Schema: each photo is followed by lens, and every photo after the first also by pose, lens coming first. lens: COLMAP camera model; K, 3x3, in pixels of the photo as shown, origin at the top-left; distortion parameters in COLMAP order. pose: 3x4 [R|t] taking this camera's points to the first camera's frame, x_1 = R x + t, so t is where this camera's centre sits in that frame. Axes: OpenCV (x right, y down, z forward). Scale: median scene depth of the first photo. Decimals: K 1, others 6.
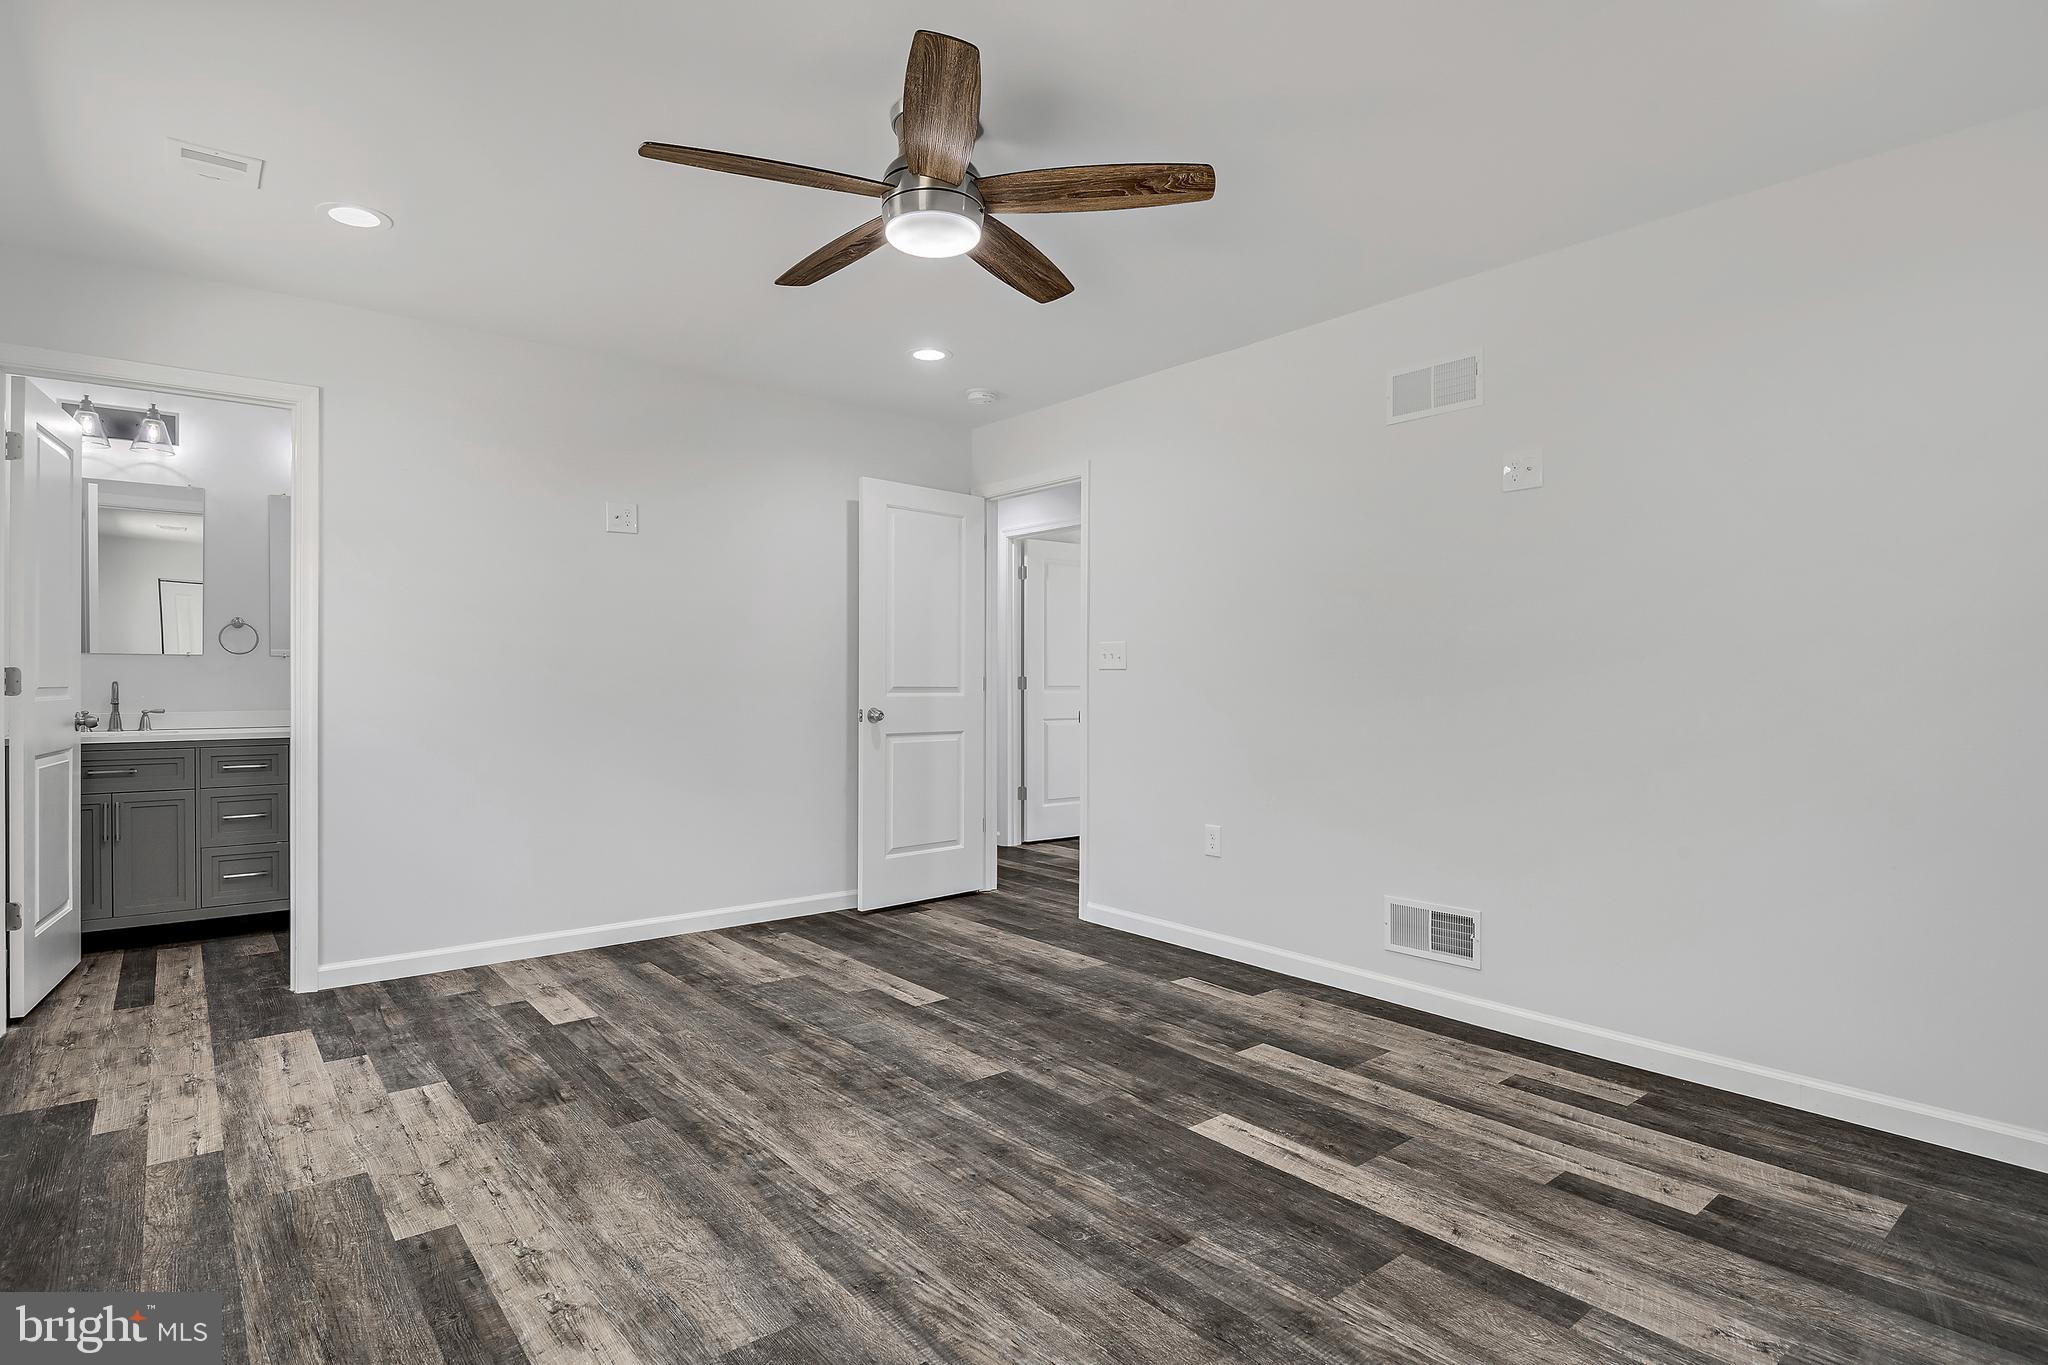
lens RADIAL K [[1071.0, 0, 1021.2], [0, 1071.0, 681.4], [0, 0, 1]] dist [-0.006664, -0.002644]
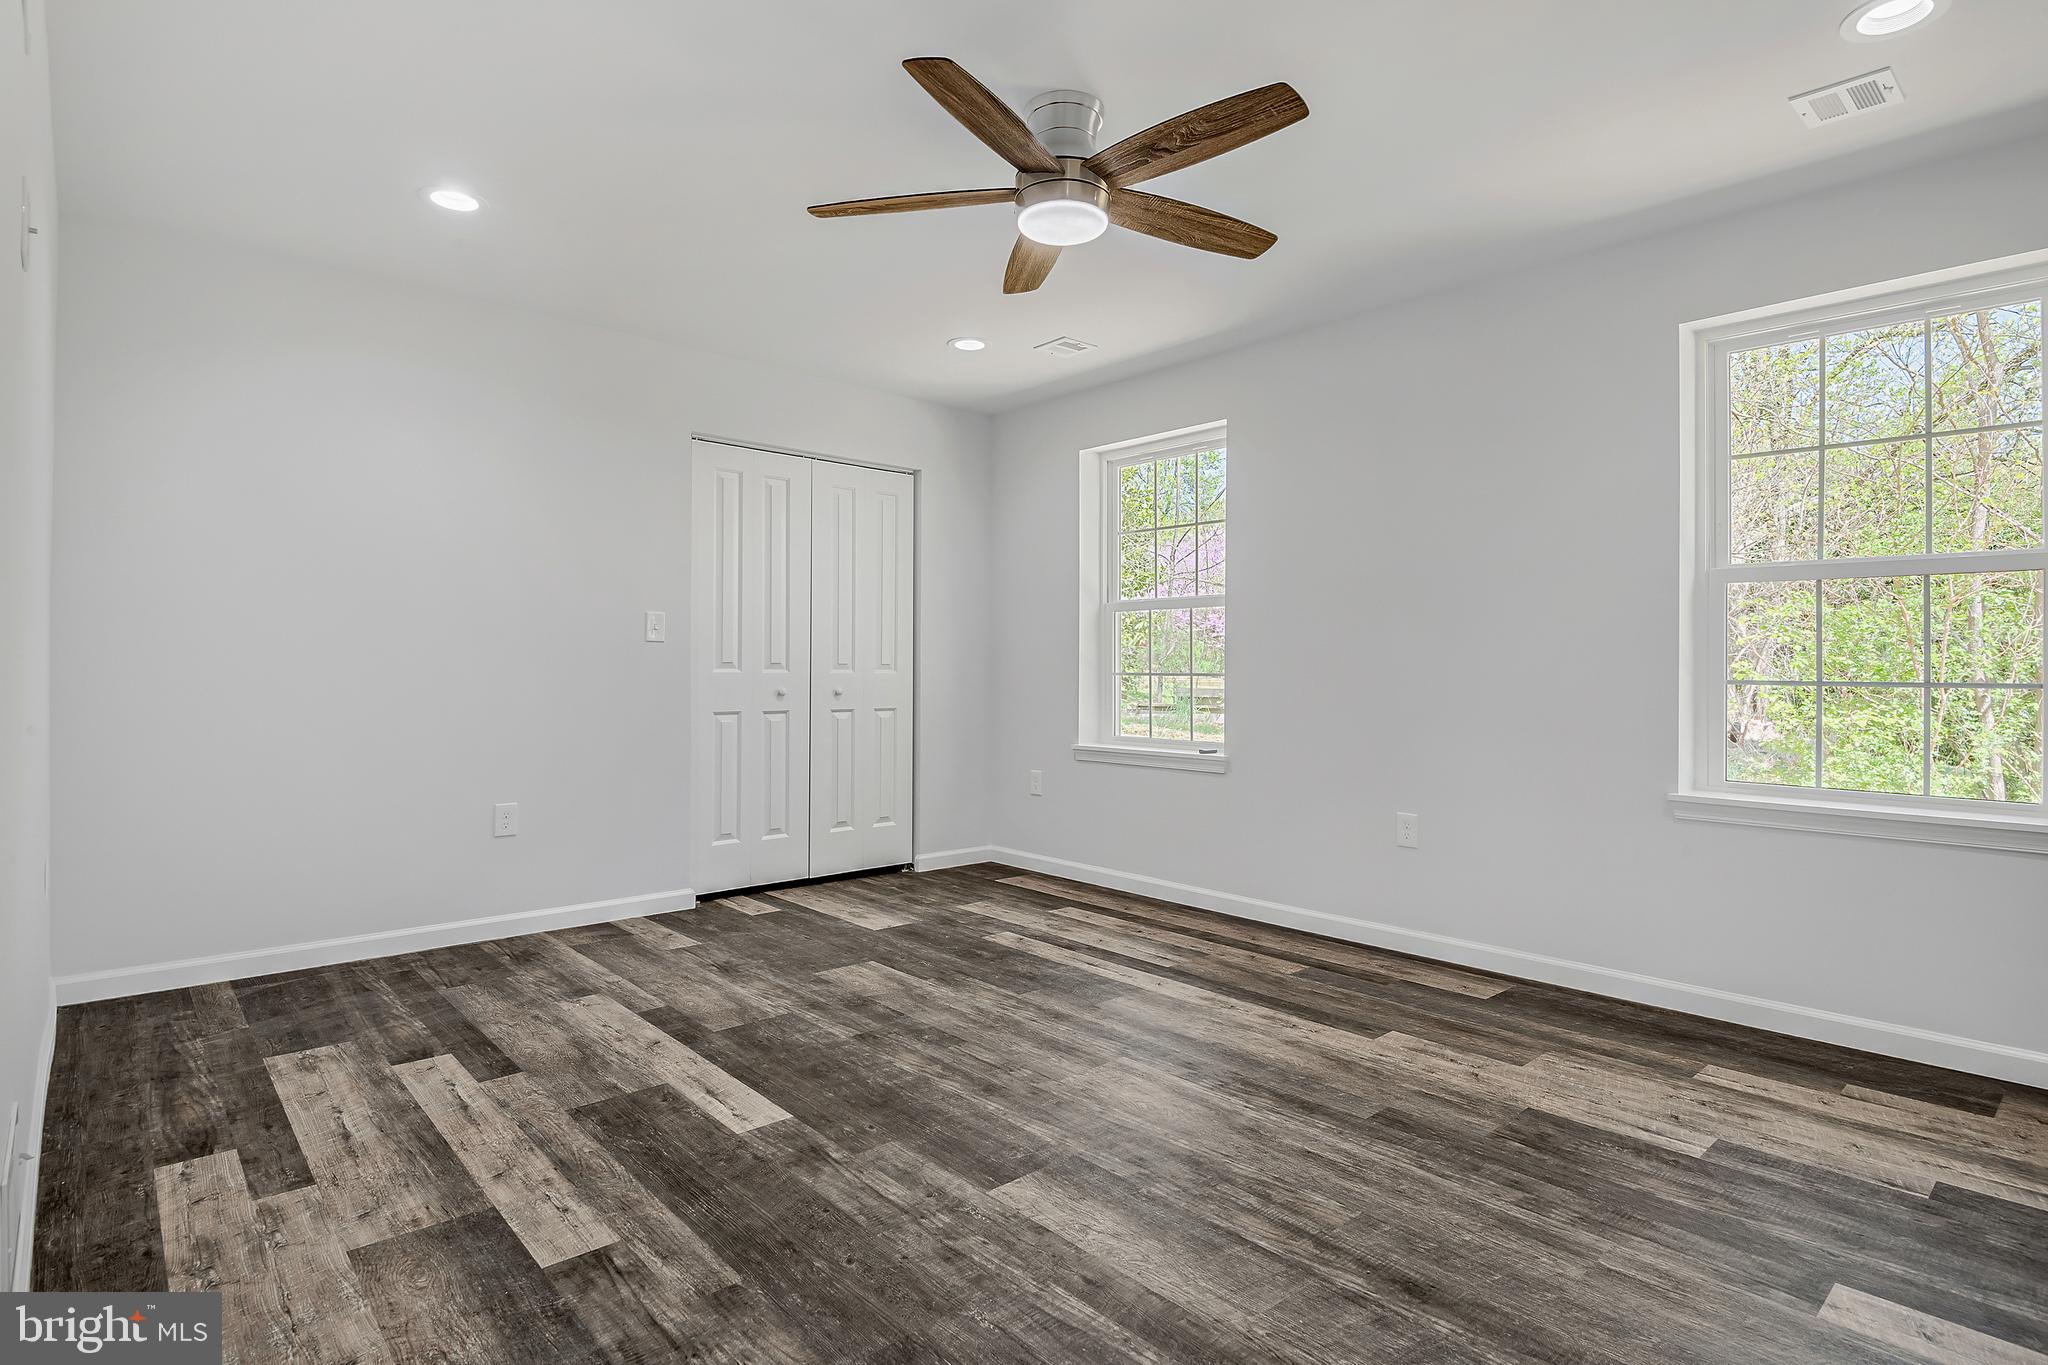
lens RADIAL K [[1071.0, 0, 1027.1], [0, 1071.0, 675.1], [0, 0, 1]] dist [-0.006664, -0.002644]
pose [[-0.998822, -0.010082, -0.047461, -0.001957], [-0.010378, 0.999928, 0.005996, 0.019616], [0.047397, 0.006481, -0.998855, 1.913932]]
